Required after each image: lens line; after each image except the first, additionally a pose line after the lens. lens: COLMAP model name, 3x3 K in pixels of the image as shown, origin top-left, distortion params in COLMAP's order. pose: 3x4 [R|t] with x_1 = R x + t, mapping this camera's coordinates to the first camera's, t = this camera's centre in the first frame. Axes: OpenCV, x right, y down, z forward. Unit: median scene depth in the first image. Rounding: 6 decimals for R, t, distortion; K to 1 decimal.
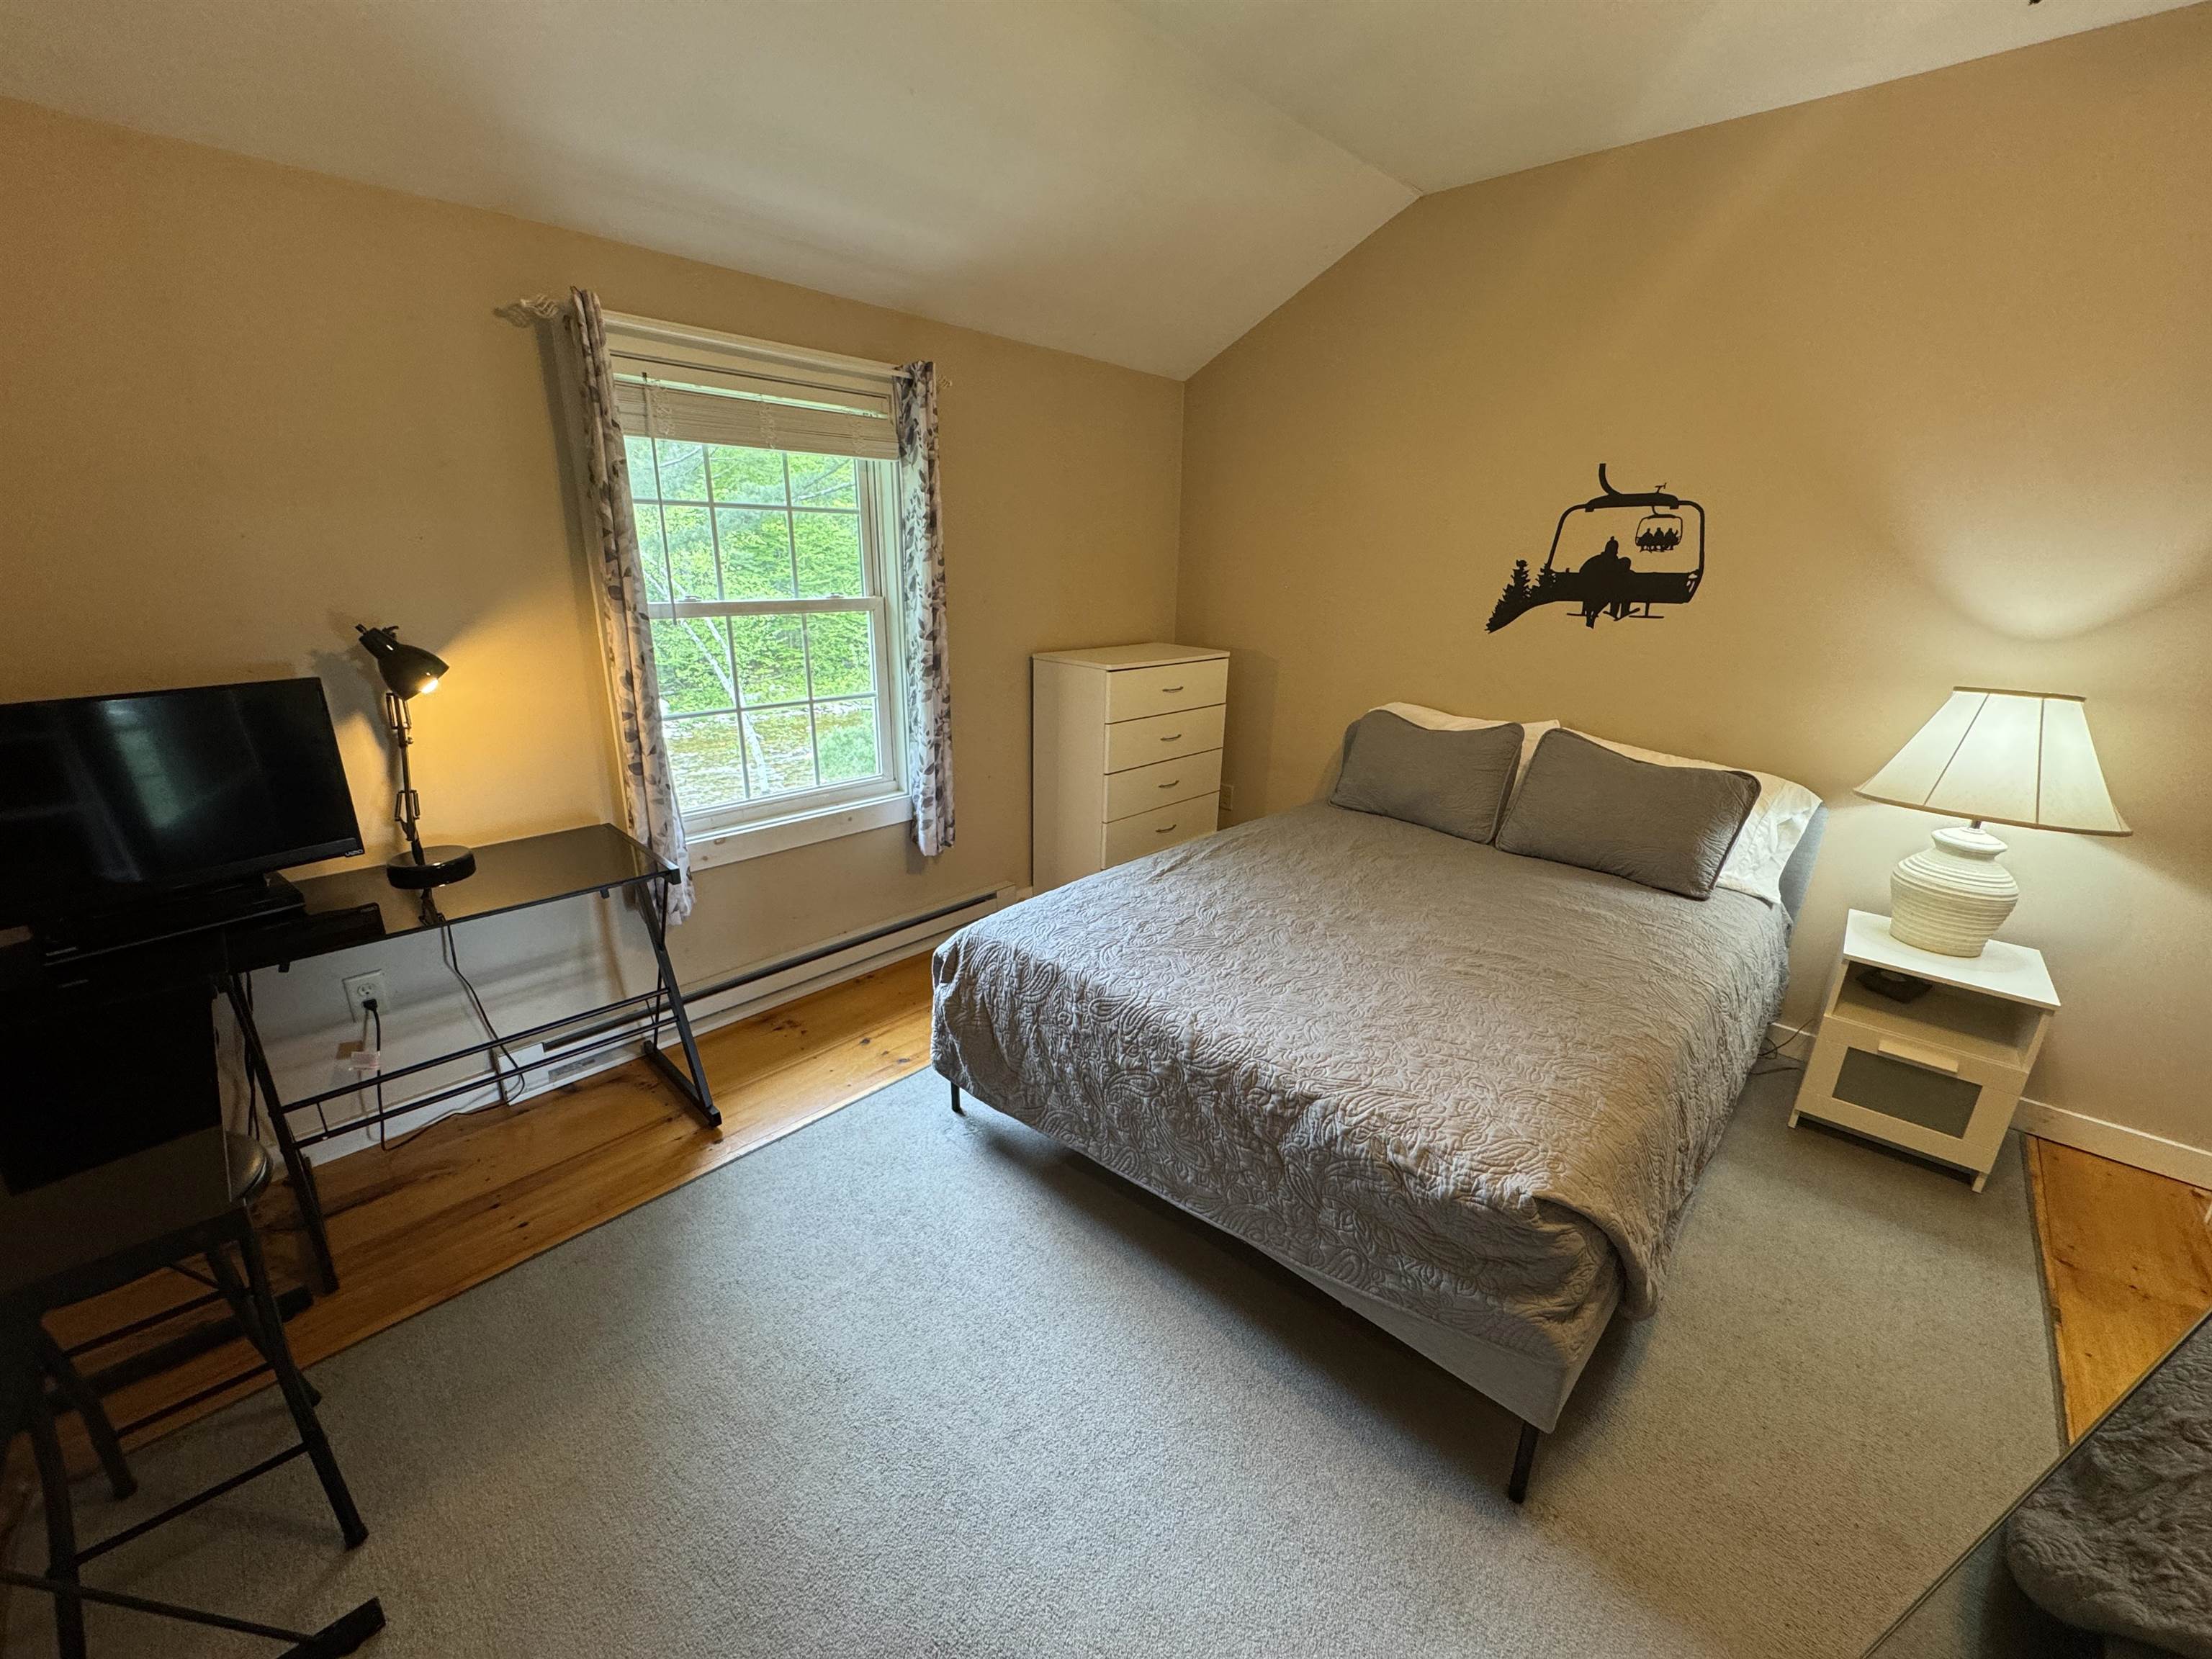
lens RADIAL K [[878.6, 0, 1106.5], [0, 878.6, 824.4], [0, 0, 1]] dist [-0.002507, -0.000480]
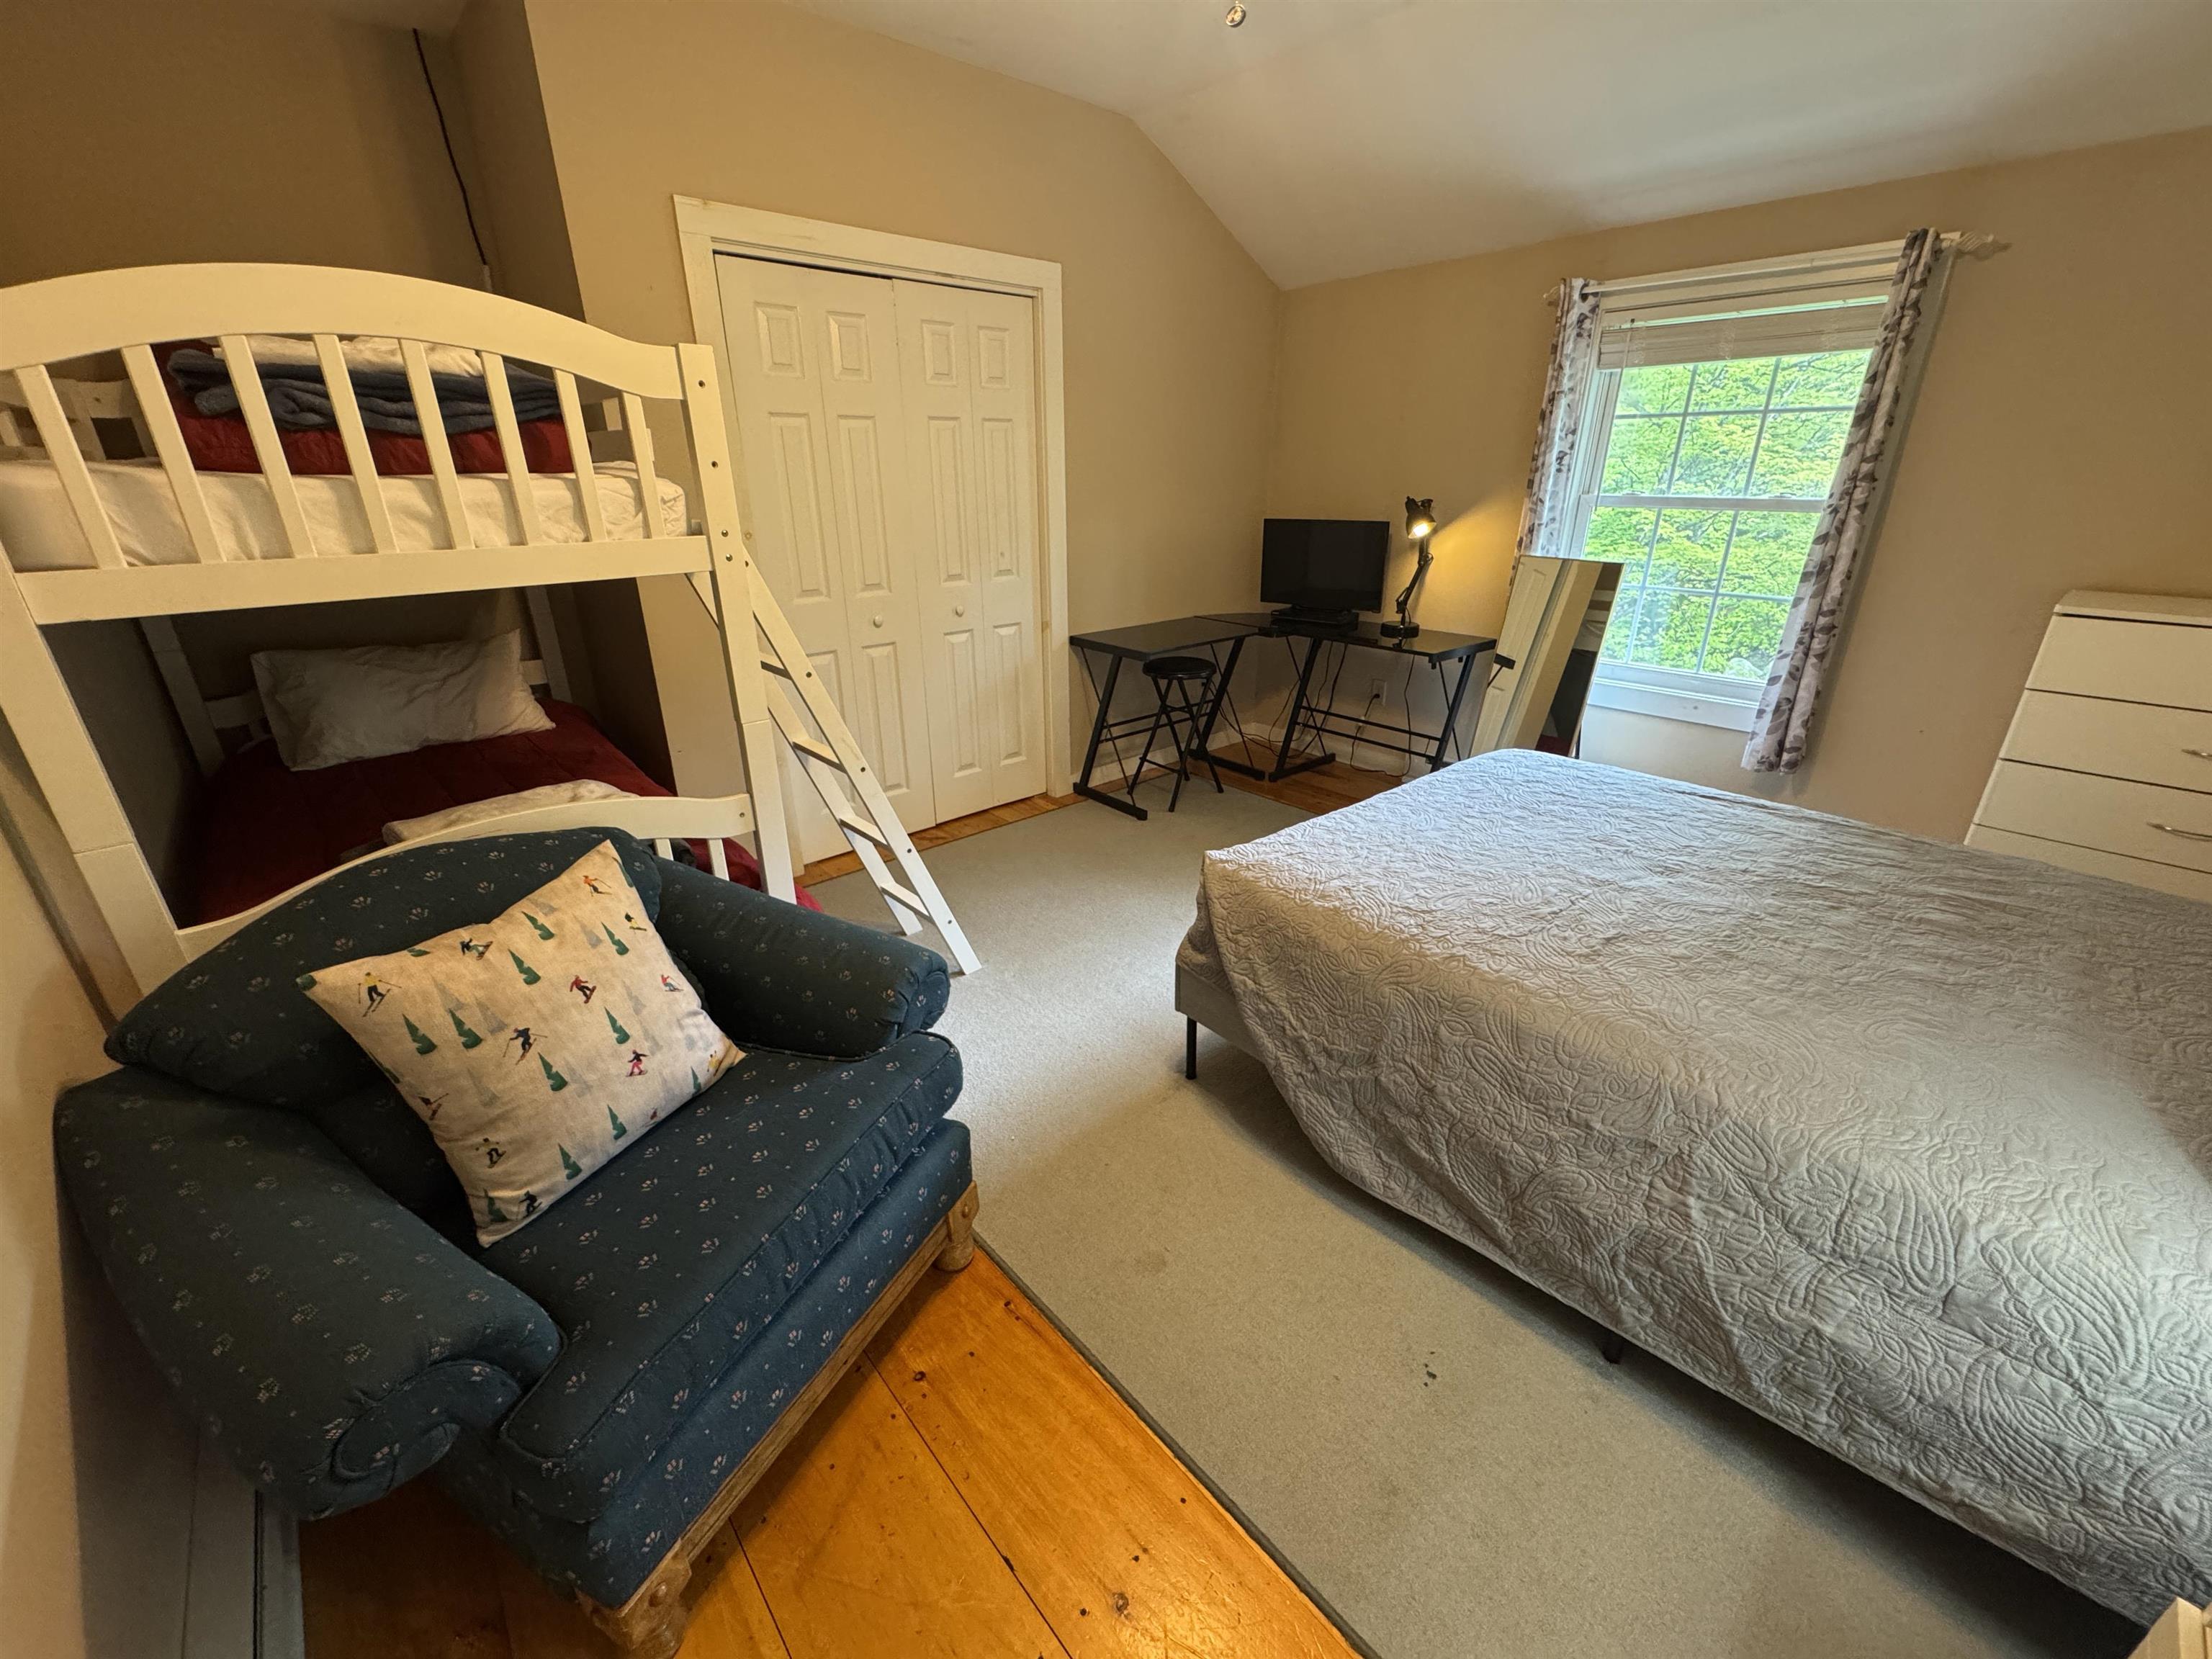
lens RADIAL K [[878.6, 0, 1106.5], [0, 878.6, 824.4], [0, 0, 1]] dist [-0.002507, -0.000480]
pose [[-0.091884, 0.356784, -0.929657, 0.964602], [-0.291454, 0.883085, 0.367717, -0.075778], [0.952162, 0.304739, 0.022845, 0.382855]]
